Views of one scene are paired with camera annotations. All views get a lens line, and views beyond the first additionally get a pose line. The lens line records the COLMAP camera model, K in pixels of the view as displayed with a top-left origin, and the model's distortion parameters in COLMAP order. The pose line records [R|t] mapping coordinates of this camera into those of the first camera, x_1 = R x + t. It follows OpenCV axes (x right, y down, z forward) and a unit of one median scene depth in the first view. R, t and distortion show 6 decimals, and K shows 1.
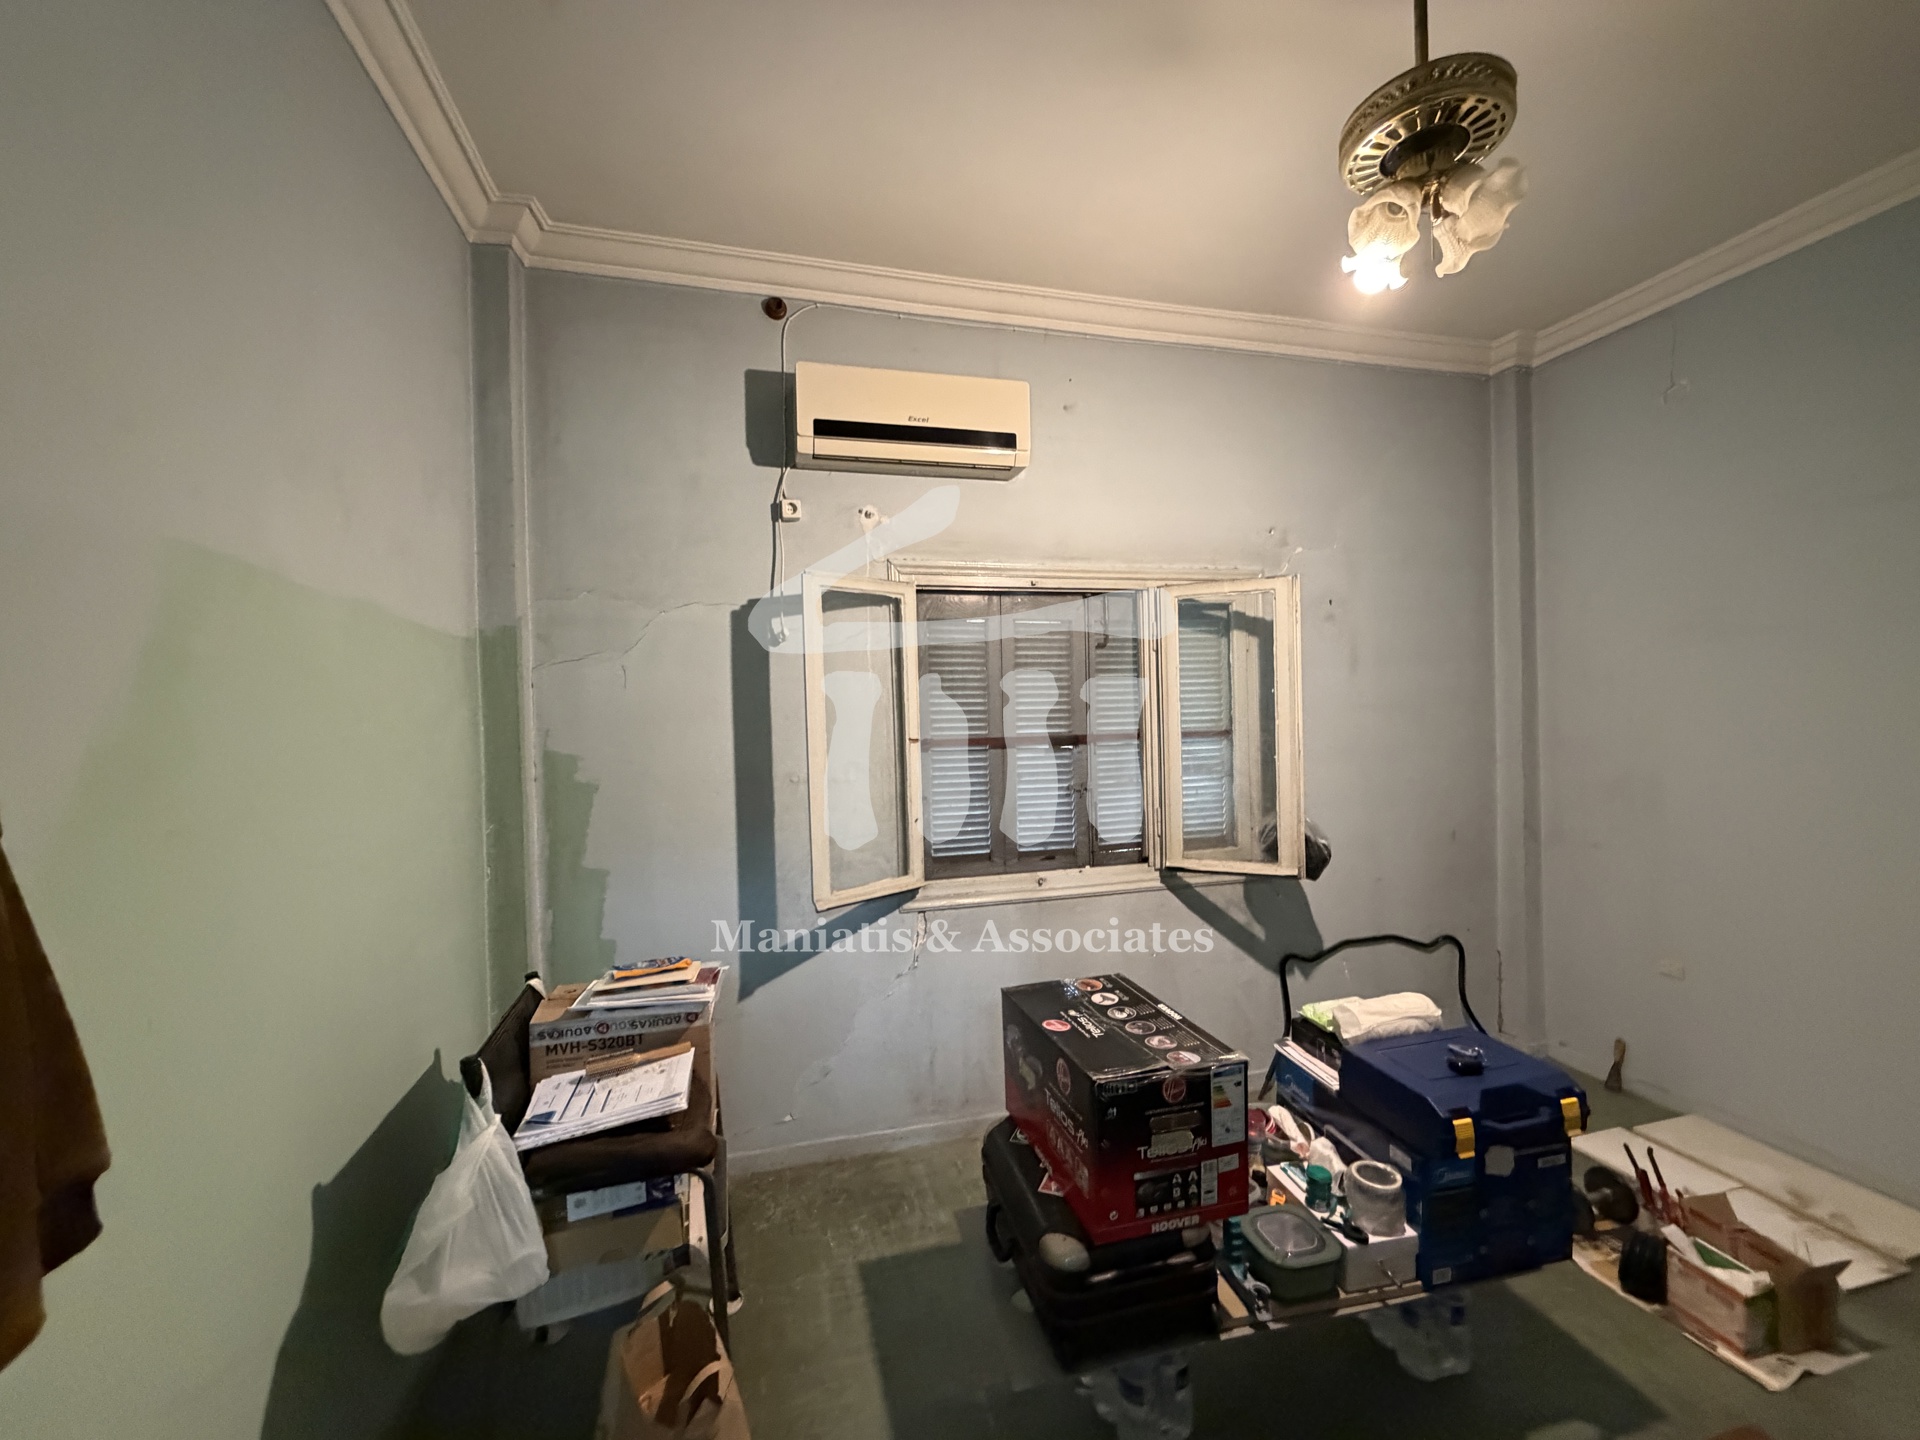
lens RADIAL K [[762.3, 0, 953.1], [0, 762.3, 718.9], [0, 0, 1]] dist [-0.000855, 0.000177]
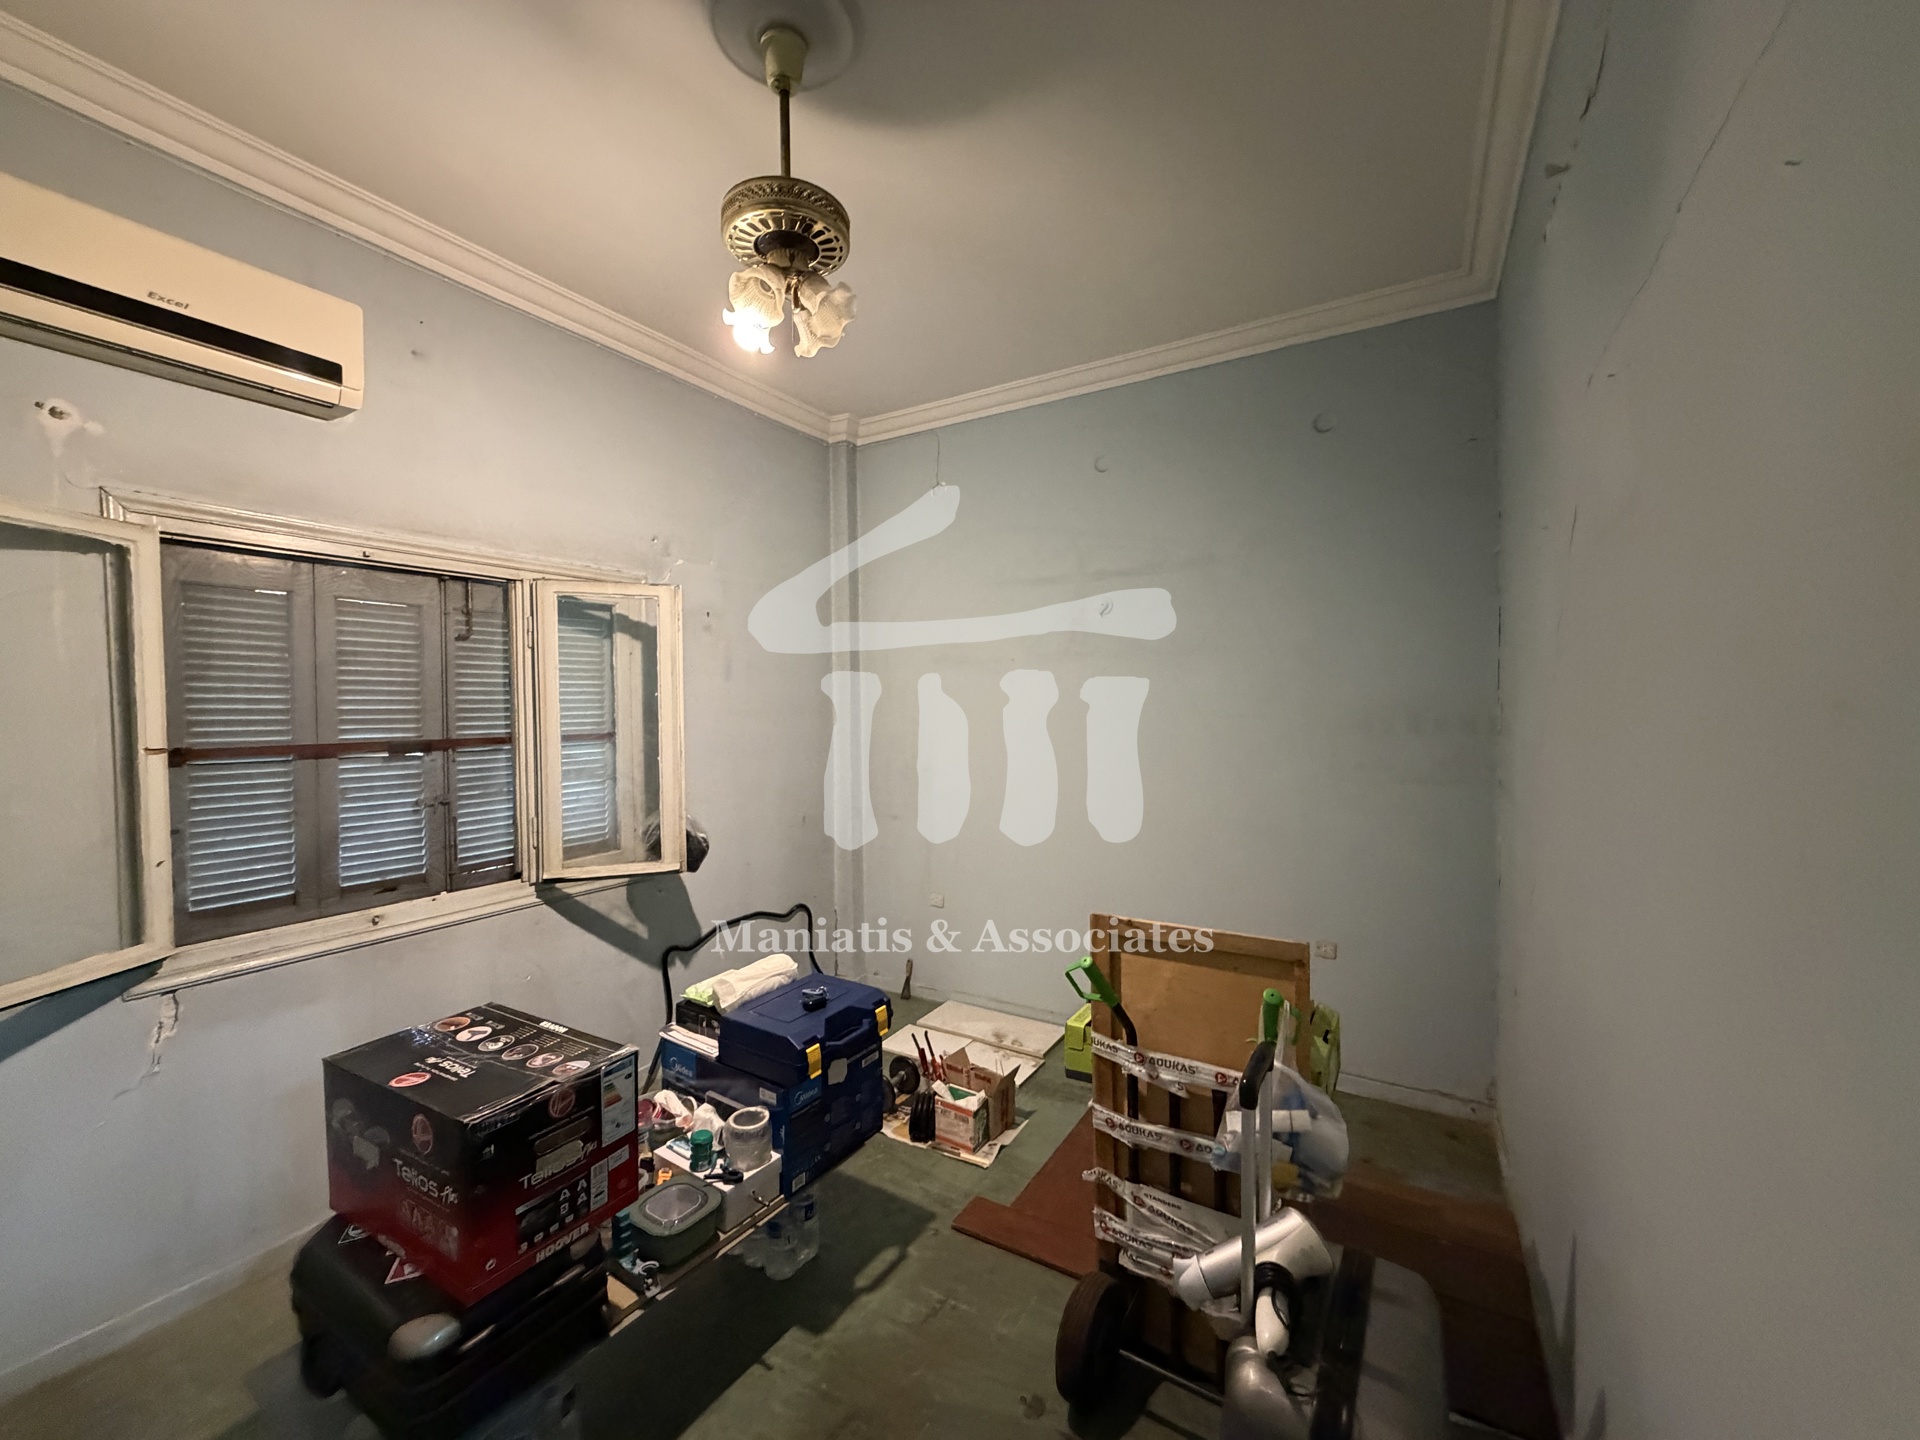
lens RADIAL K [[762.3, 0, 953.3], [0, 762.3, 719.4], [0, 0, 1]] dist [-0.000855, 0.000177]
pose [[0.713019, 0.003524, 0.701136, -0.022242], [0.000631, 0.999984, -0.005667, 0.004054], [-0.701144, 0.004483, 0.713005, -0.024259]]
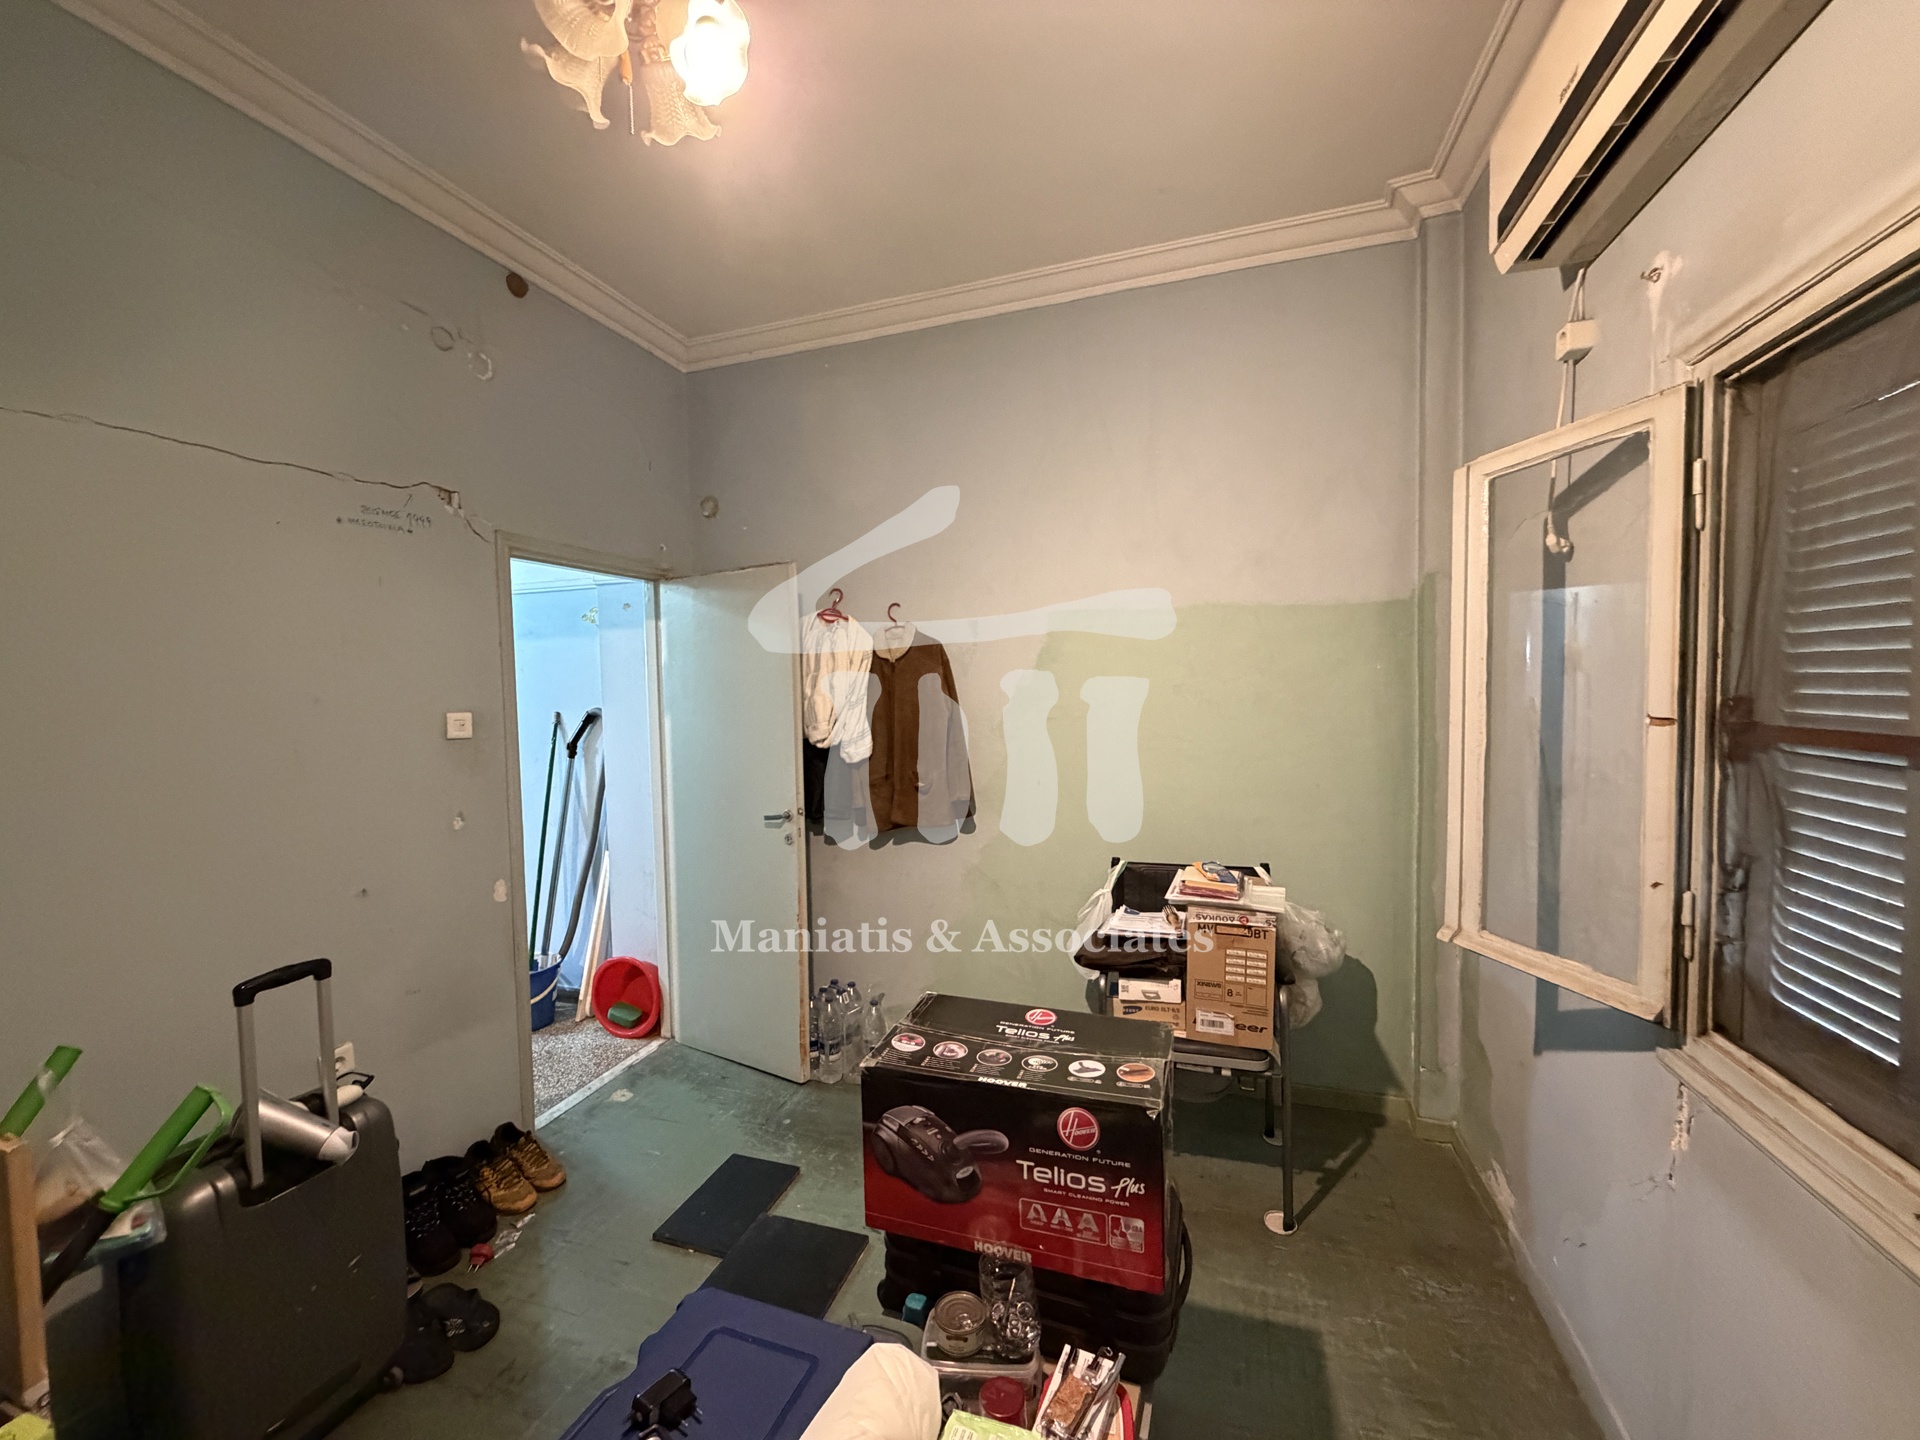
lens RADIAL K [[762.3, 0, 951.7], [0, 762.3, 721.2], [0, 0, 1]] dist [-0.000855, 0.000177]
pose [[-0.546931, 0.072595, -0.834024, 0.699799], [0.027281, 0.997250, 0.068912, -0.019400], [0.836733, 0.014937, -0.547408, 1.045014]]
